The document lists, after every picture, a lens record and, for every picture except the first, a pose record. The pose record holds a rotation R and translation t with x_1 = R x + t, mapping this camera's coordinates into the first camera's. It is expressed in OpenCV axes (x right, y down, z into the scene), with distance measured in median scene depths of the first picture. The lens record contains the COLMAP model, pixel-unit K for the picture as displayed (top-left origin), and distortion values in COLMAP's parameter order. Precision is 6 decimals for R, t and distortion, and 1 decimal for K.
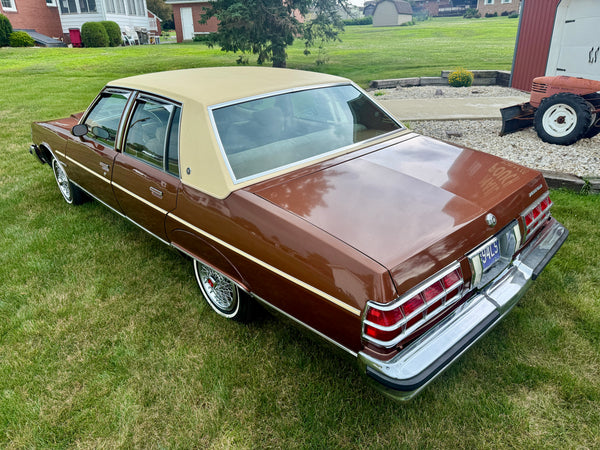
lens RADIAL K [[416.3, 0, 296.9], [0, 416.3, 225.5], [0, 0, 1]] dist [0.039407, -0.040477]
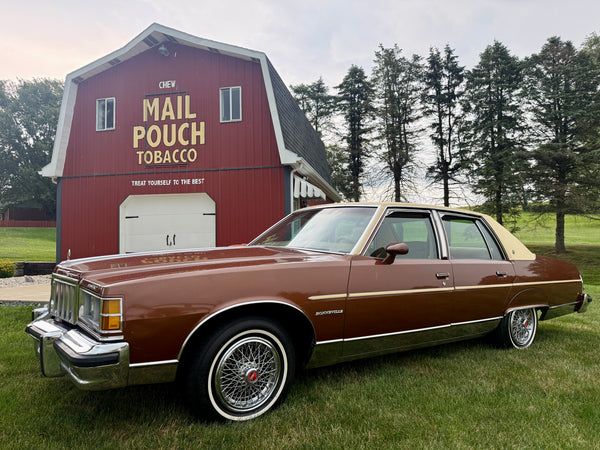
lens RADIAL K [[420.5, 0, 300.0], [0, 420.5, 225.0], [0, 0, 1]] dist [0.104439, -0.160439]
pose [[0.158651, 0.076010, 0.984404, -1.792902], [0.396850, 0.908039, -0.134072, -0.297190], [-0.904068, 0.411932, 0.113897, 1.345847]]
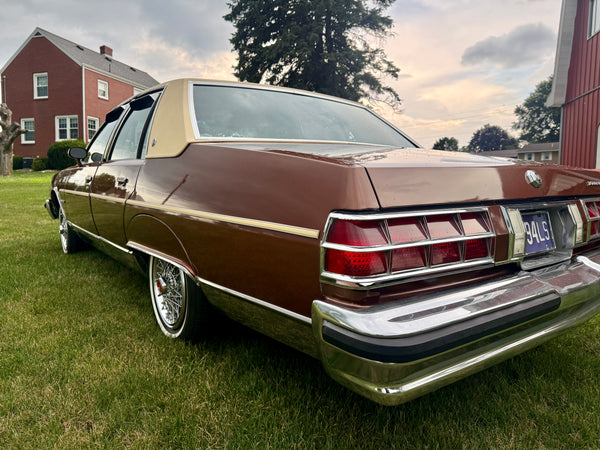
lens RADIAL K [[421.1, 0, 298.2], [0, 421.1, 222.9], [0, 0, 1]] dist [0.003992, 0.000495]
pose [[0.993052, 0.047781, -0.107536, 0.114072], [-0.080204, 0.943537, -0.321412, 0.240329], [0.086107, 0.327804, 0.940814, 0.245948]]
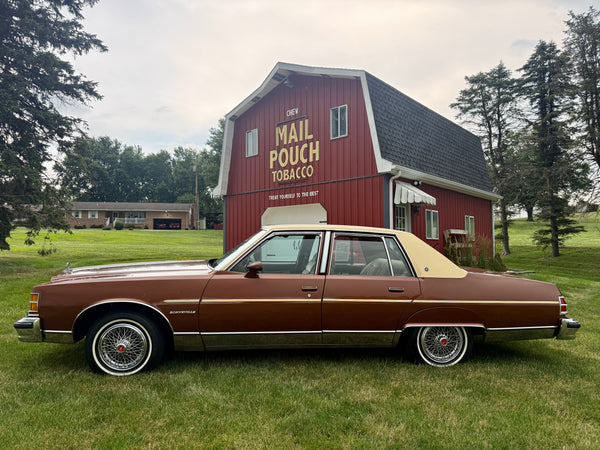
lens RADIAL K [[416.3, 0, 296.9], [0, 416.3, 225.5], [0, 0, 1]] dist [0.039407, -0.040477]
pose [[0.614759, 0.063090, 0.786187, -1.660886], [0.303432, 0.901158, -0.309585, 0.061193], [-0.728011, 0.428875, 0.534852, 0.365100]]
